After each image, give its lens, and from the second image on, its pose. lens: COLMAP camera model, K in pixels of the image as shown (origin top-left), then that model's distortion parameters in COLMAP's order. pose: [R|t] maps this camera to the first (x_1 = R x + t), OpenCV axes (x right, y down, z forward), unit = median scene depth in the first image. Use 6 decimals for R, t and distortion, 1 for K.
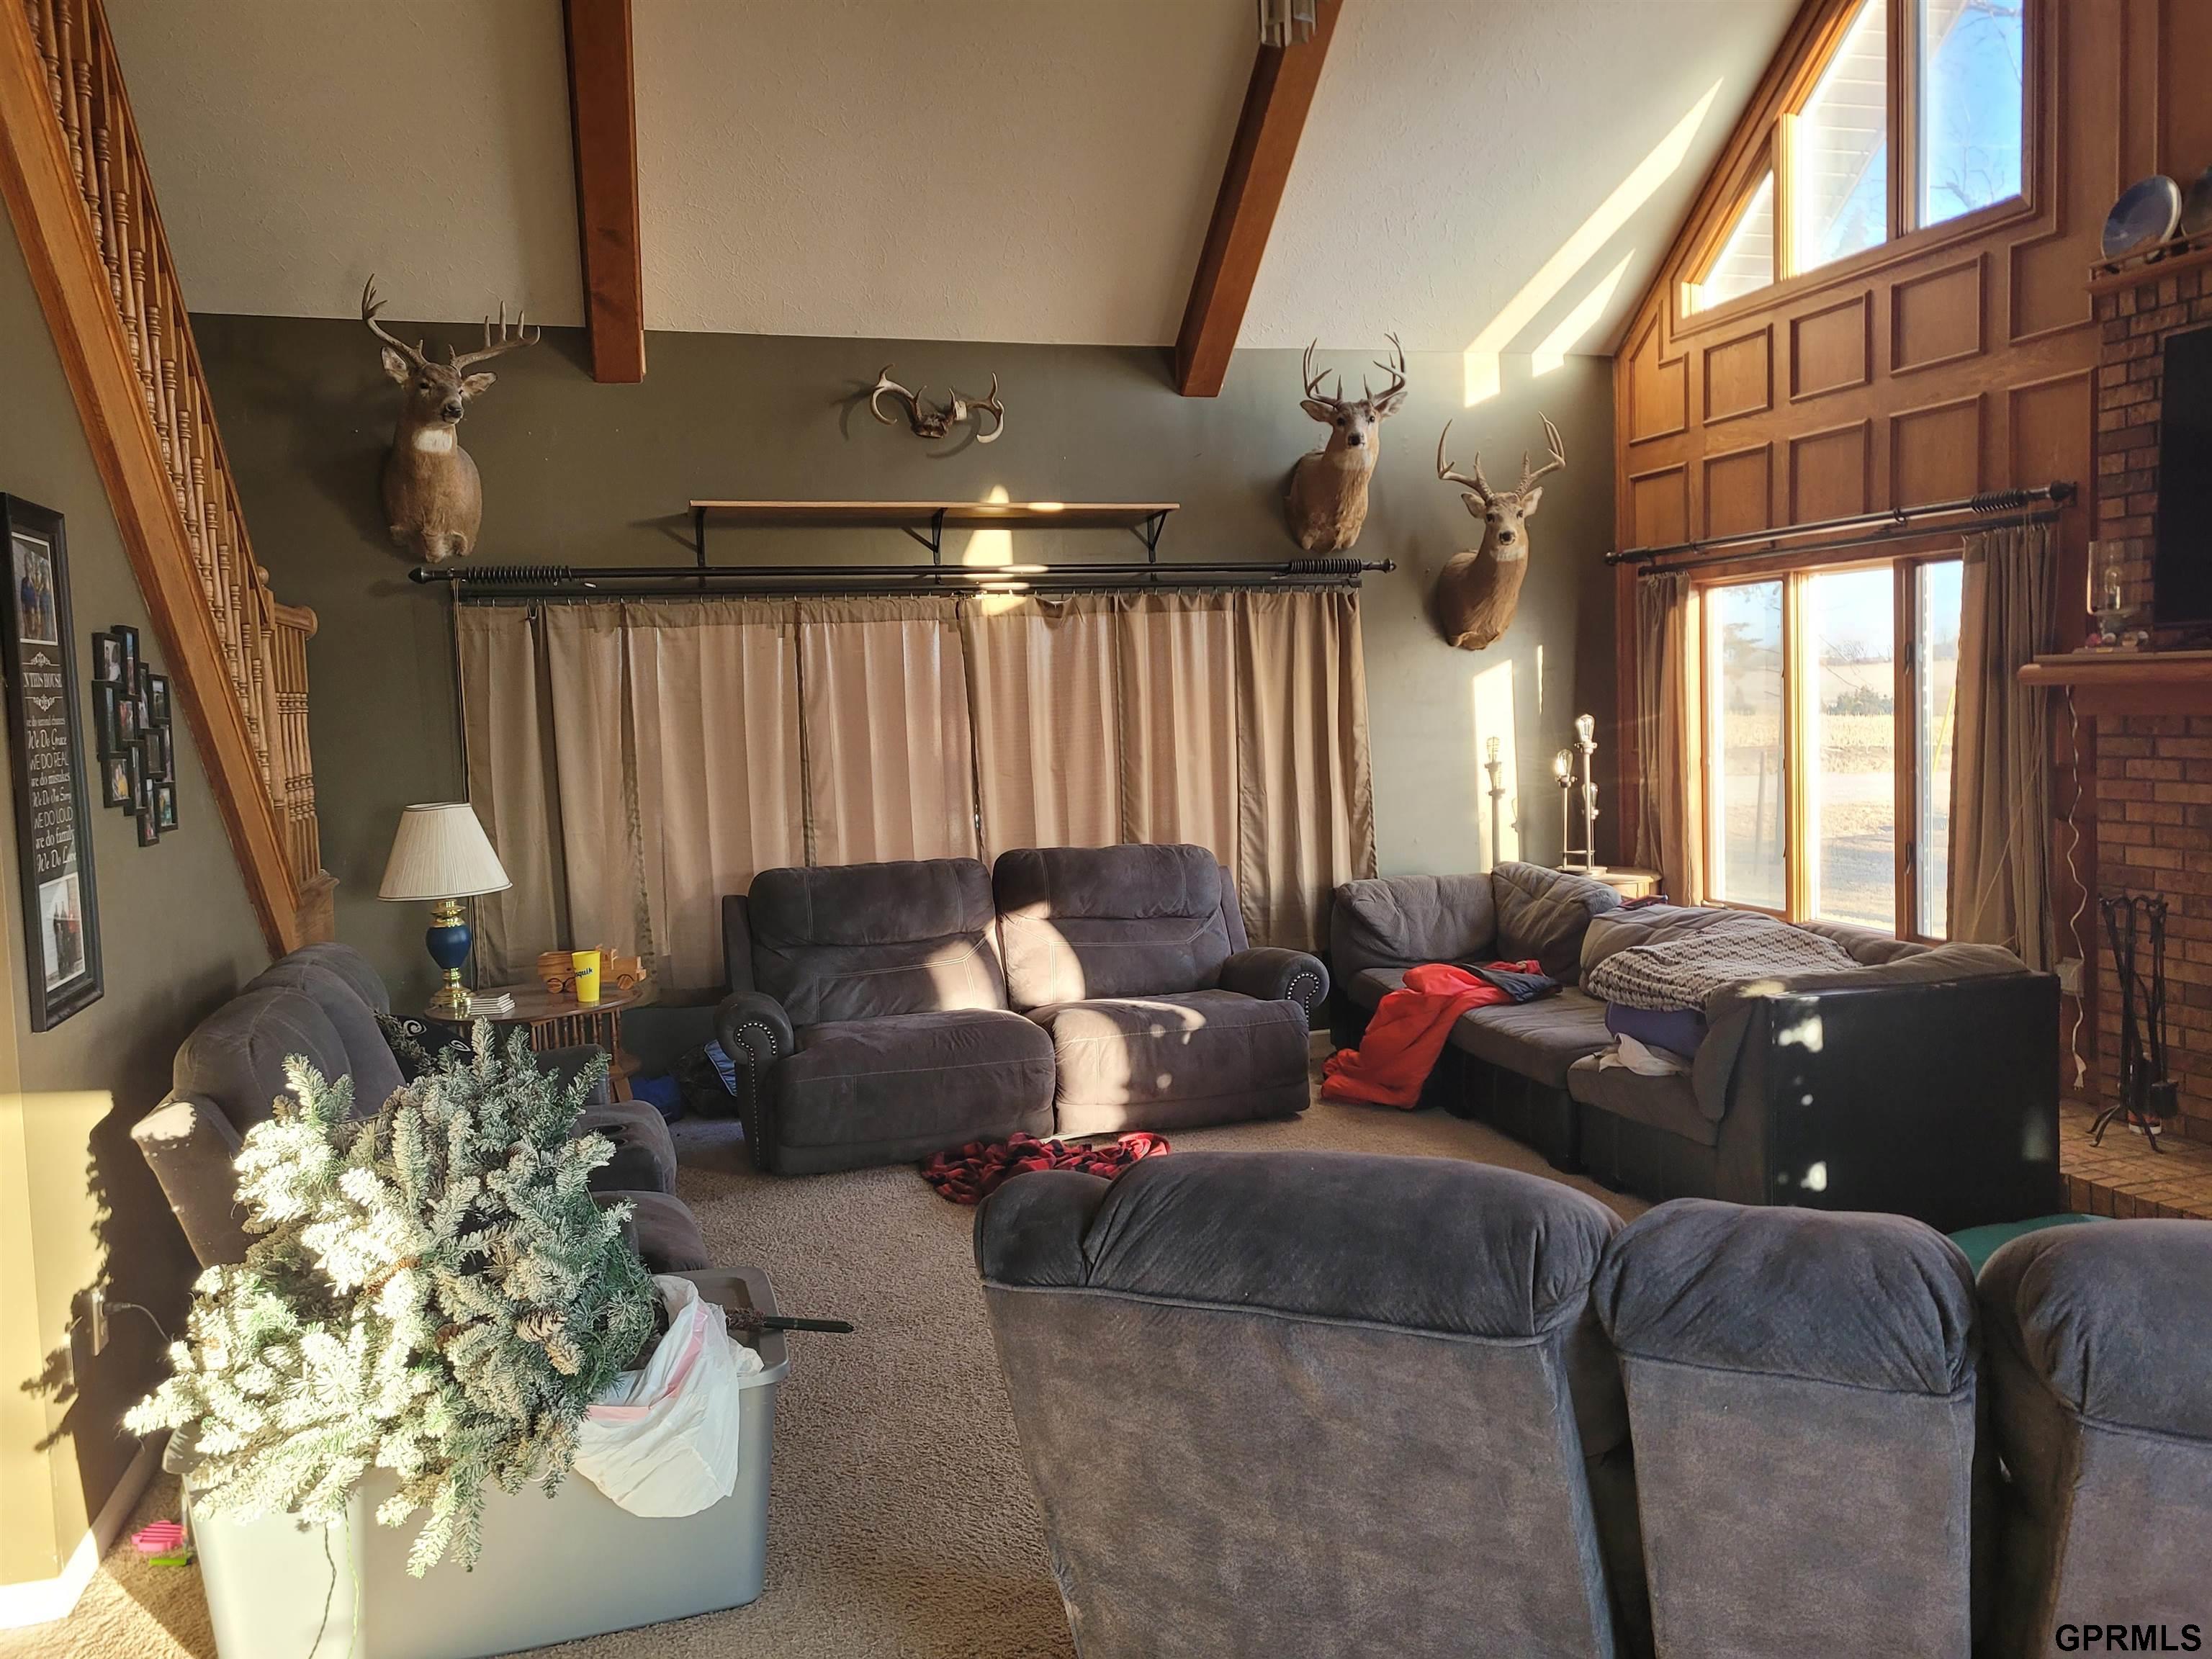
lens RADIAL K [[1645.8, 0, 1114.2], [0, 1645.8, 793.8], [0, 0, 1]] dist [0.102876, -0.106018]
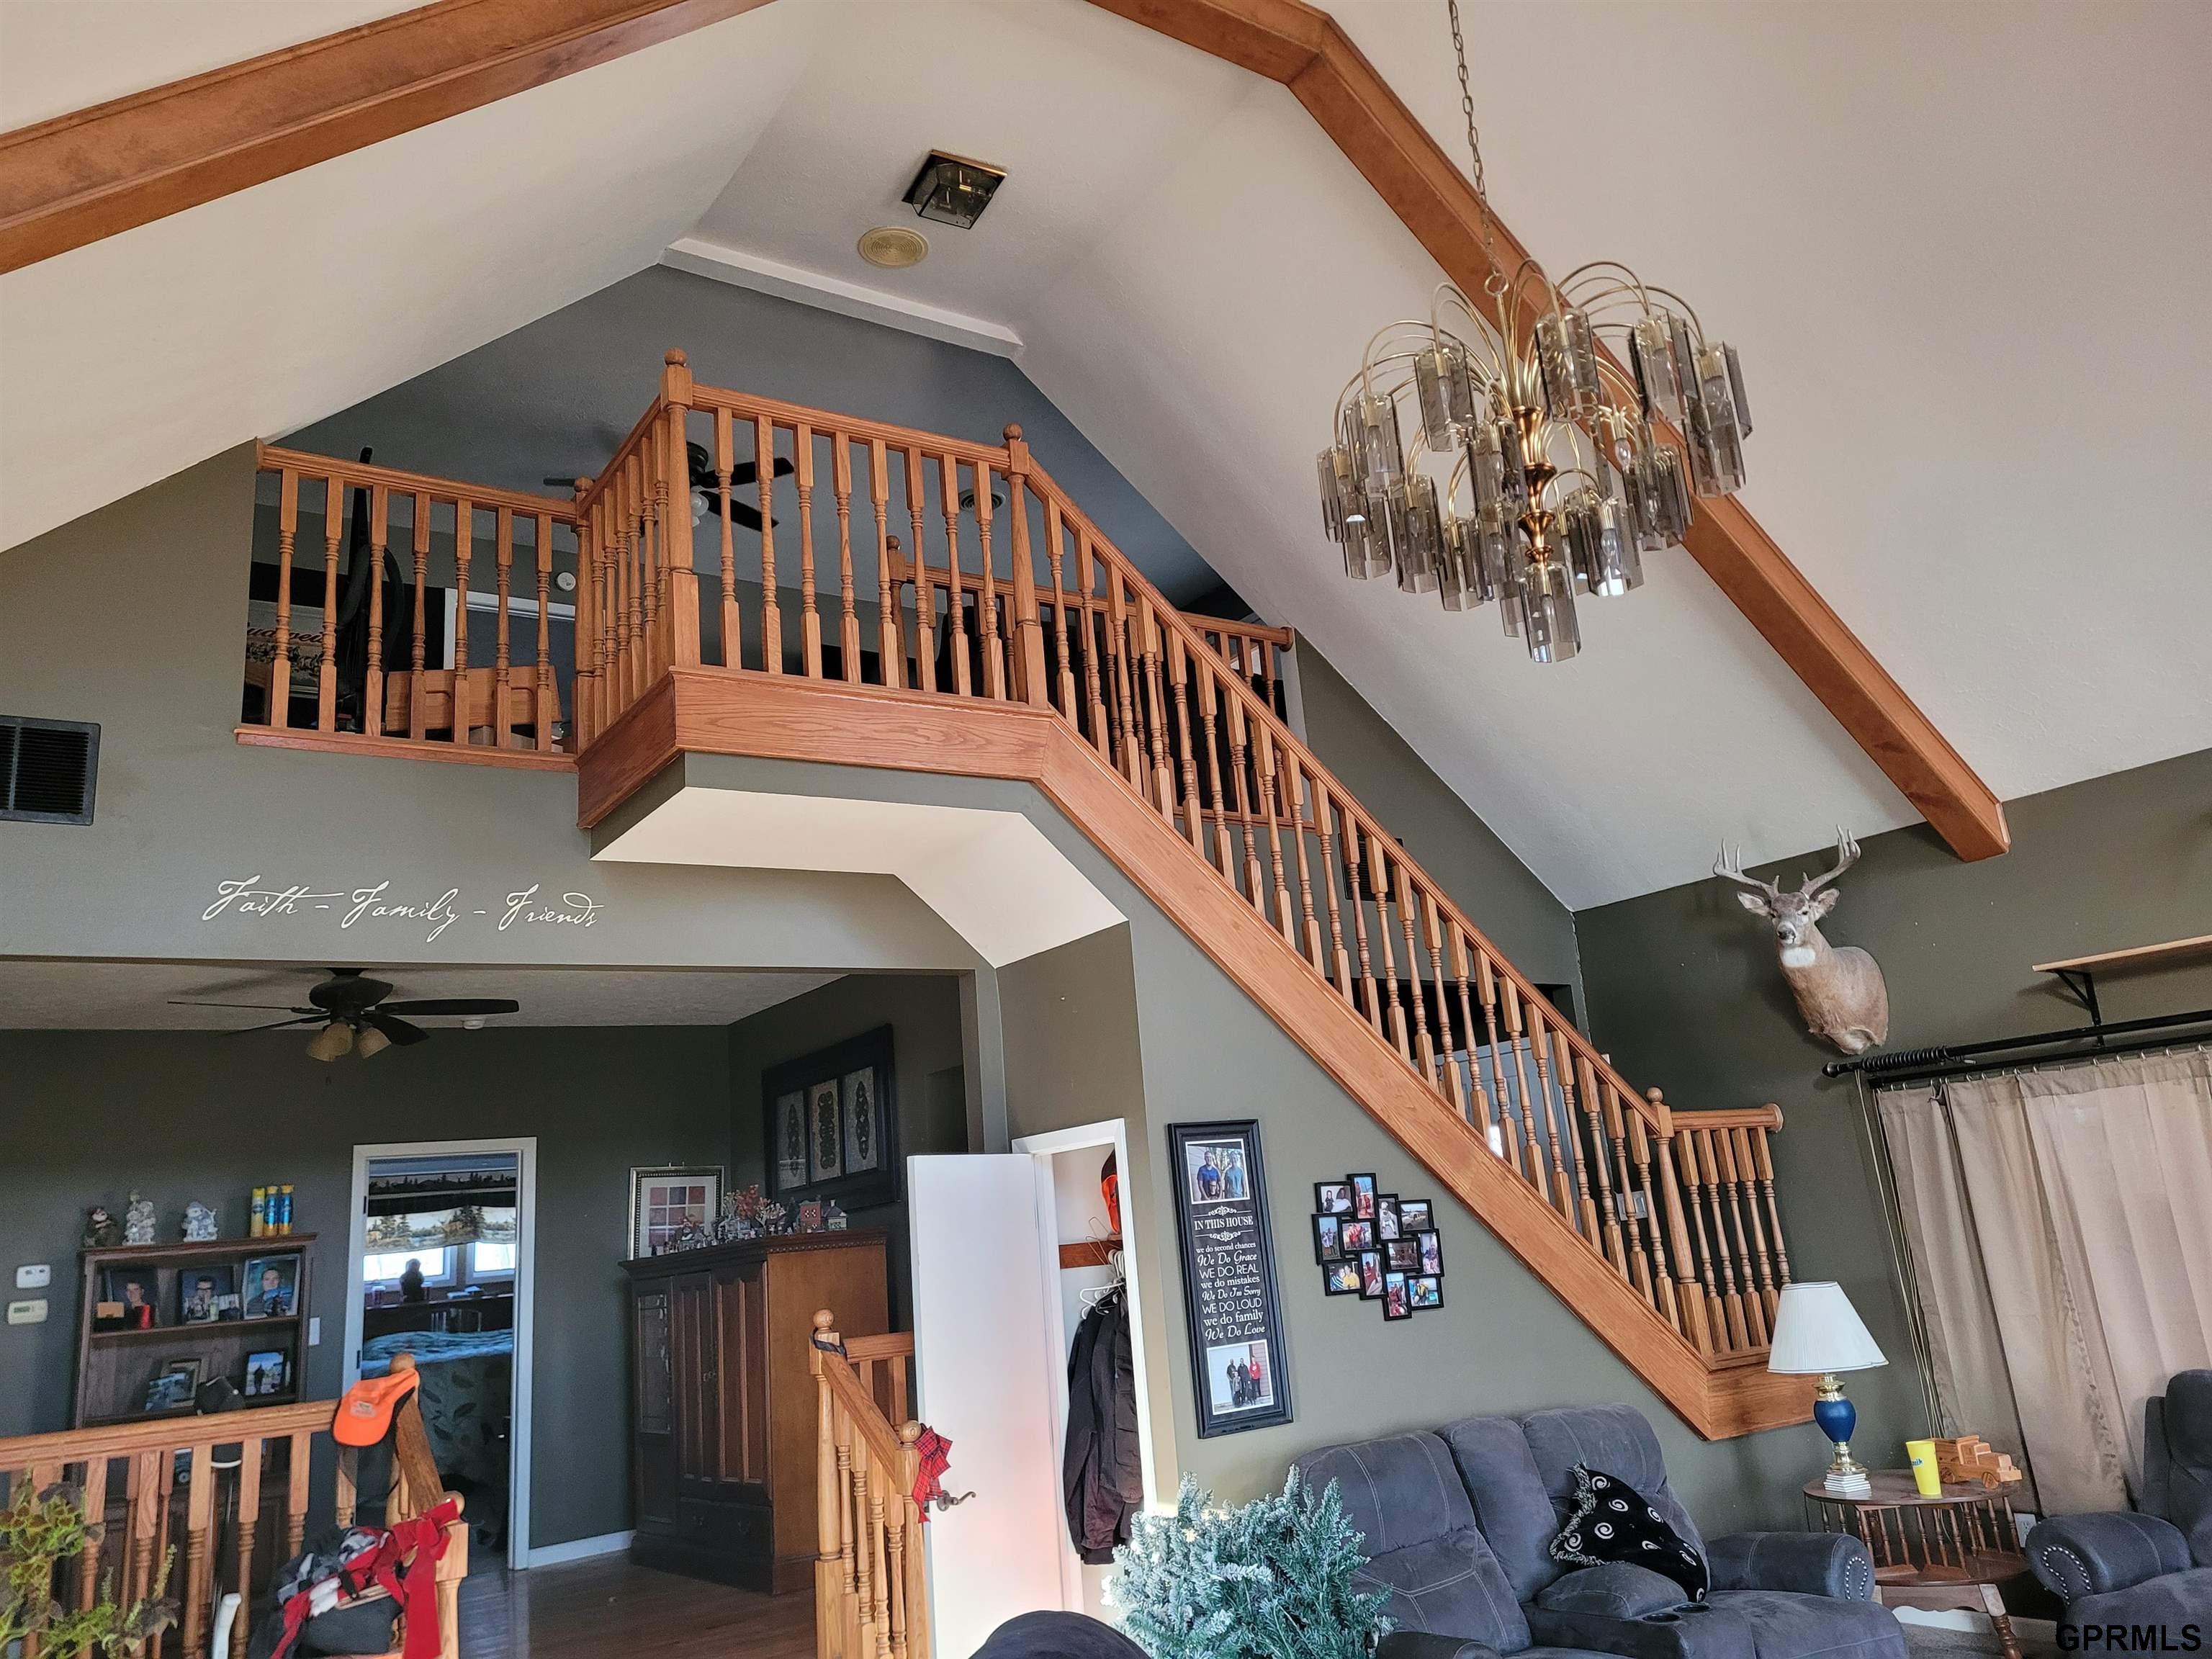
lens RADIAL K [[1645.8, 0, 1114.2], [0, 1645.8, 793.8], [0, 0, 1]] dist [0.102876, -0.106018]
pose [[0.301371, -0.242743, -0.922091, 0.511342], [0.015283, 0.968157, -0.249875, -0.033634], [0.953384, 0.061213, 0.295485, 0.175406]]
